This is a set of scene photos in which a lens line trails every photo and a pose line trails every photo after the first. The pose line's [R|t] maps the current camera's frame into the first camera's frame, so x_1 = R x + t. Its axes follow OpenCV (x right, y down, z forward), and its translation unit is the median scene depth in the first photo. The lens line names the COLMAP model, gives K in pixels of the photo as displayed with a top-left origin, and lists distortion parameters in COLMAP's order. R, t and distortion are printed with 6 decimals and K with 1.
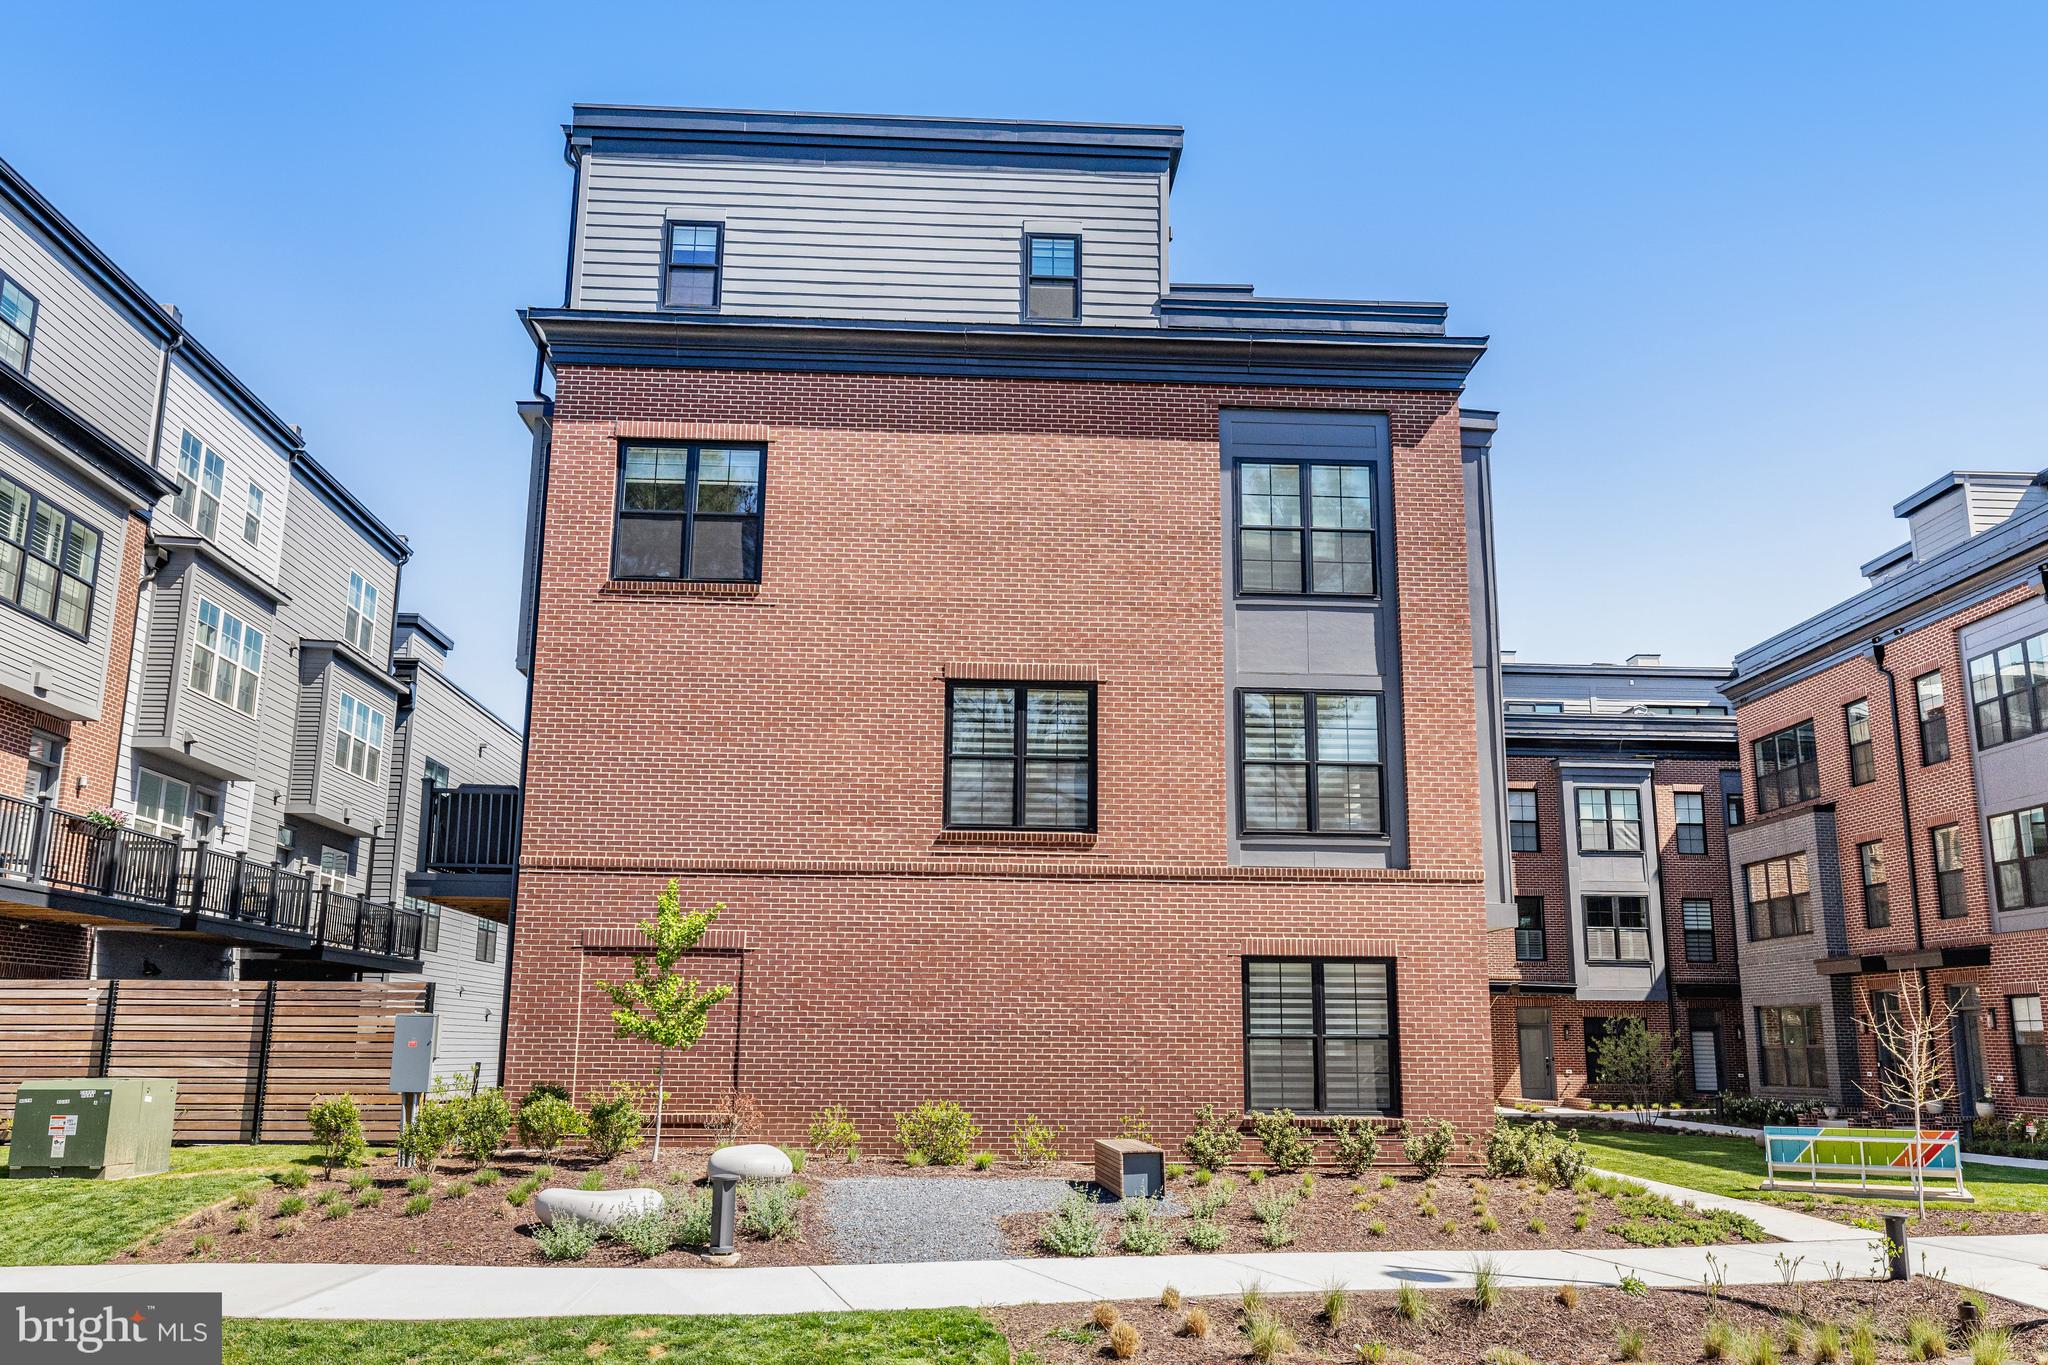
lens RADIAL K [[1567.8, 0, 1025.6], [0, 1567.8, 692.4], [0, 0, 1]] dist [-0.044780, -0.000514]
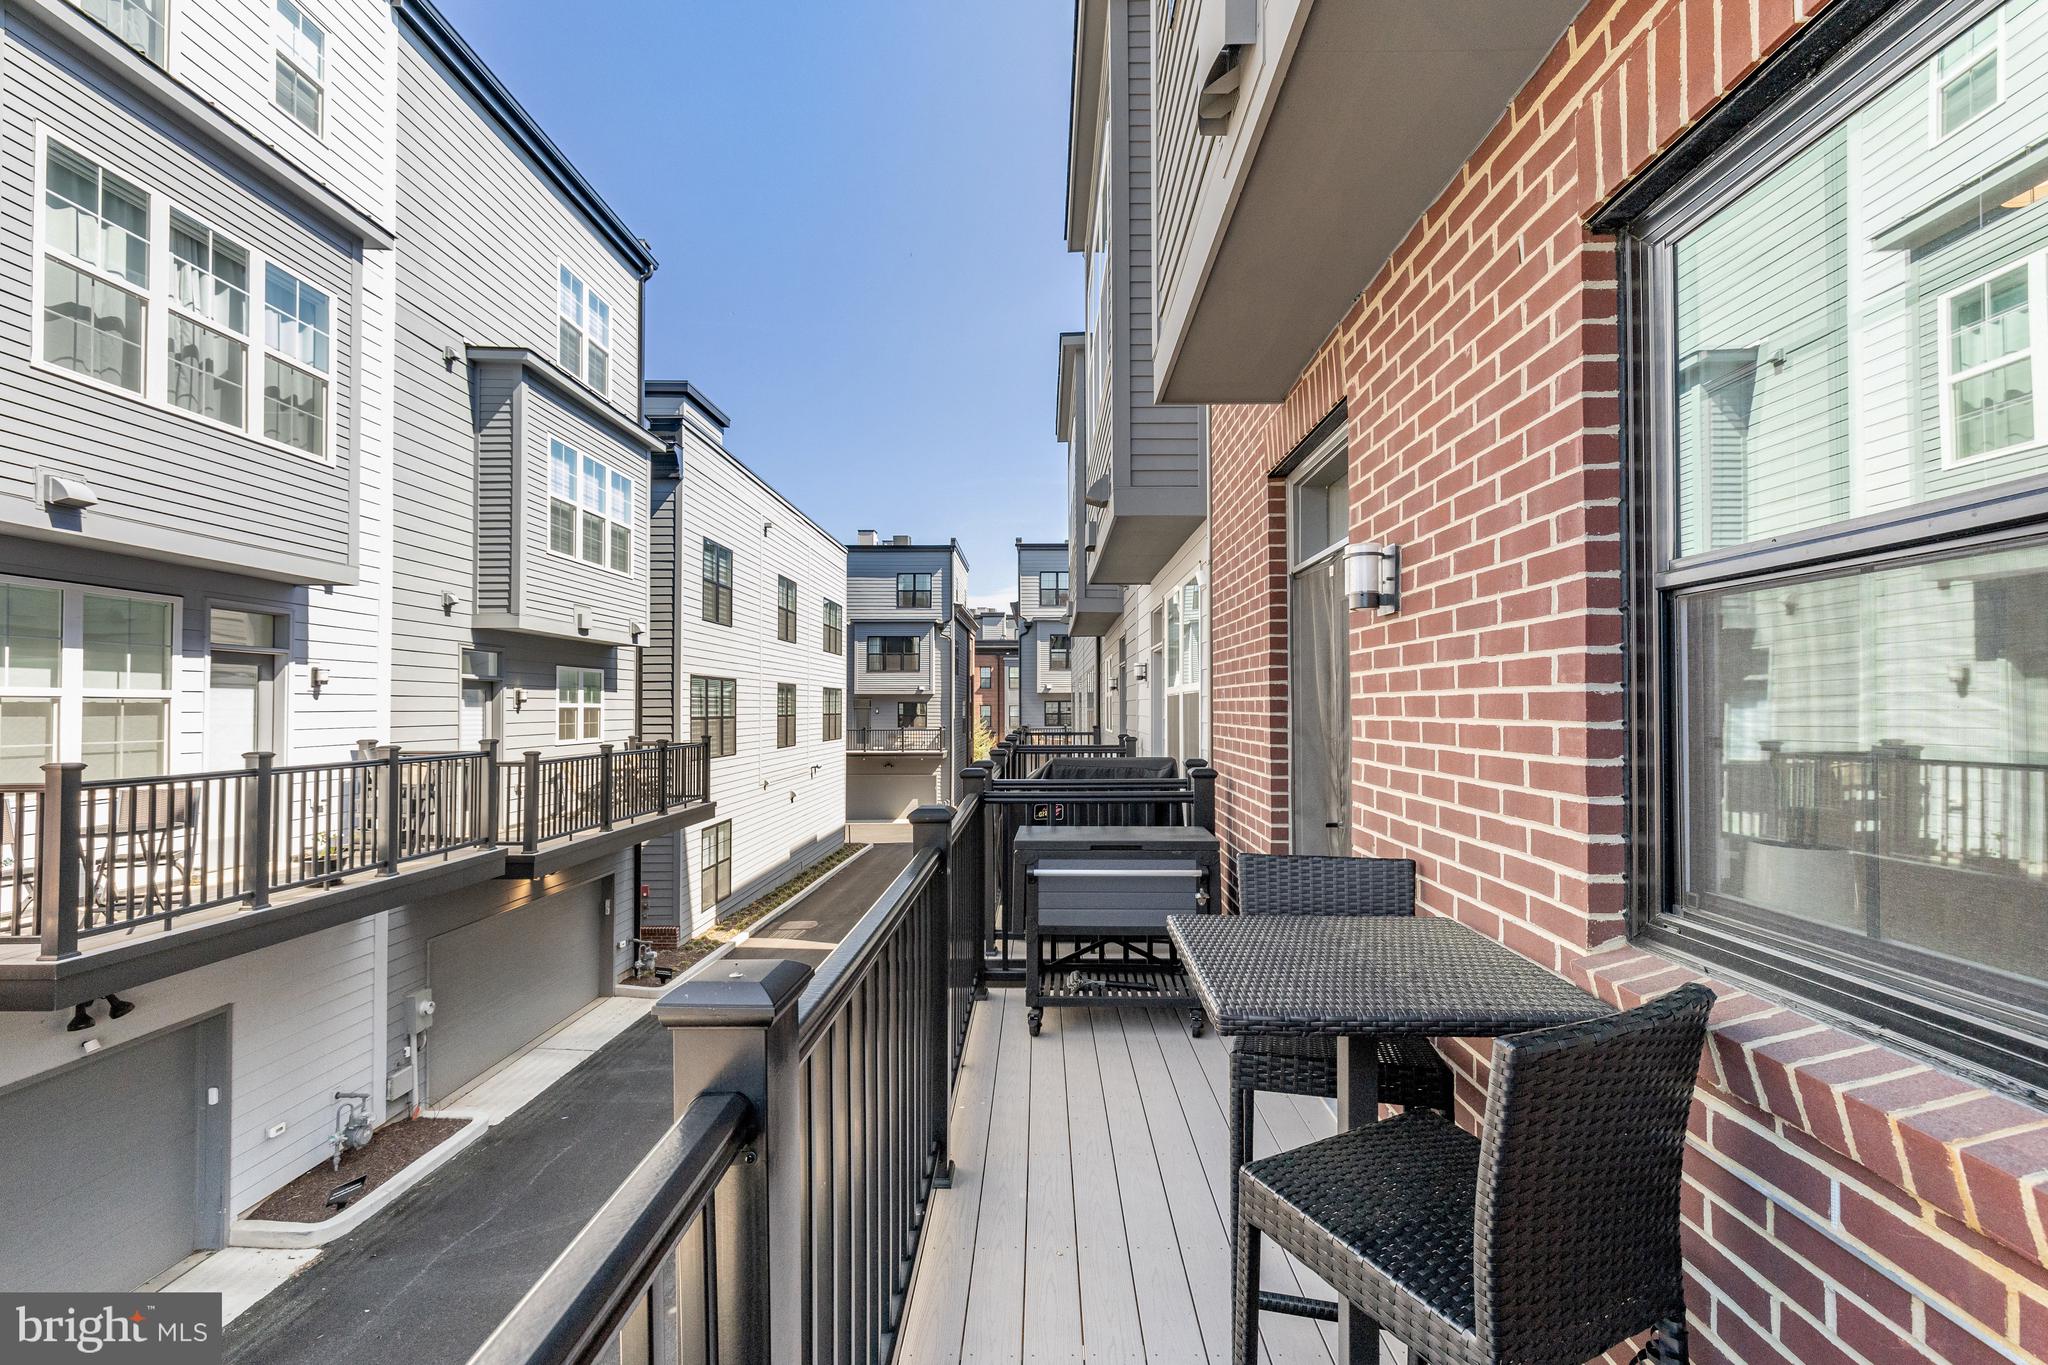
lens RADIAL K [[916.5, 0, 1021.0], [0, 916.5, 681.4], [0, 0, 1]] dist [-0.000744, -0.000081]
pose [[0.997690, -0.009237, -0.067300, -0.209786], [0.022372, 0.980124, 0.197118, 0.027830], [0.064142, -0.198169, 0.978067, 0.592217]]
